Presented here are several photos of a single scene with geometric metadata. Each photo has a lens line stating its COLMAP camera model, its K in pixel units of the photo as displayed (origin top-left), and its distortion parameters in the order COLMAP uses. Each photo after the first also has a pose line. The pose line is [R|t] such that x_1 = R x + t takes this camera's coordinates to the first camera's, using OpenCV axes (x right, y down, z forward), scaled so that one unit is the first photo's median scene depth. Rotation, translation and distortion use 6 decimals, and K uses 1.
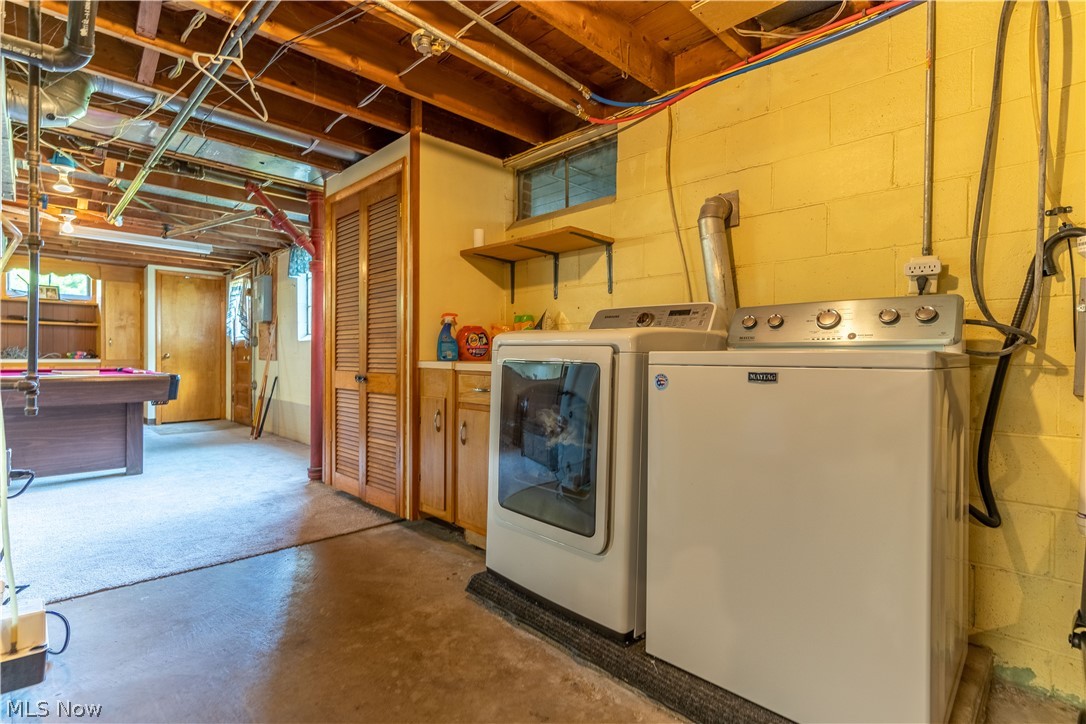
lens RADIAL K [[525.4, 0, 543.3], [0, 525.4, 358.4], [0, 0, 1]] dist [-0.000428, 0.000437]
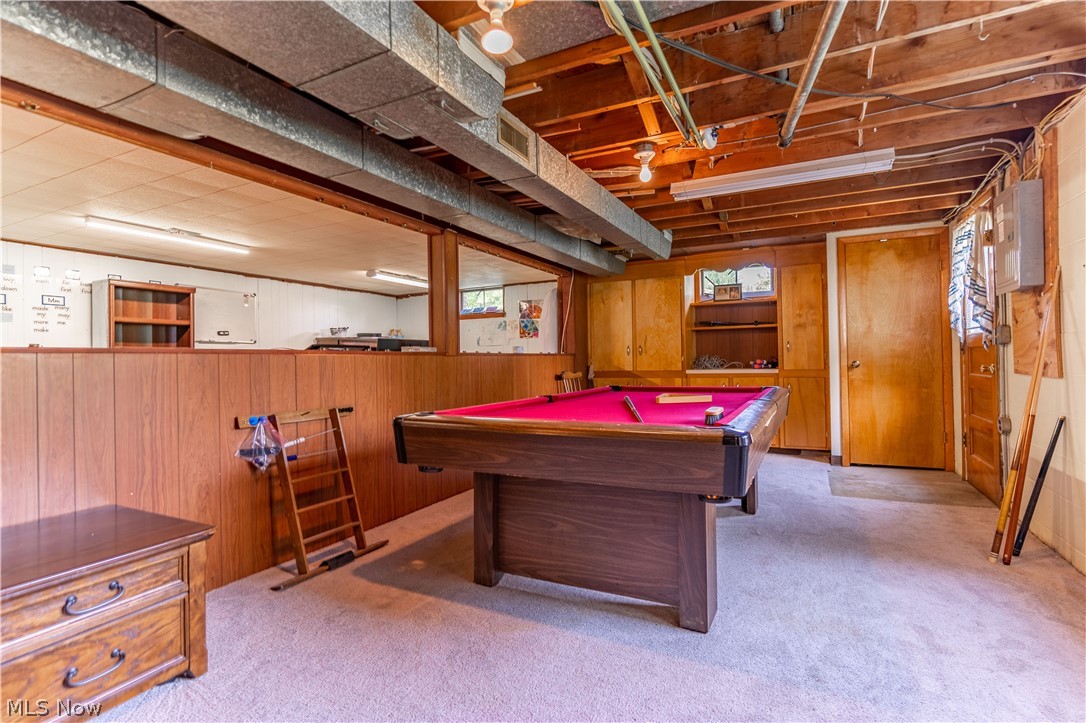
lens RADIAL K [[525.4, 0, 543.3], [0, 525.4, 357.9], [0, 0, 1]] dist [-0.000428, 0.000437]
pose [[0.315845, -0.015541, -0.948684, -0.210898], [0.018218, 0.999781, -0.010313, -0.013045], [0.948636, -0.014026, 0.316059, 0.417183]]
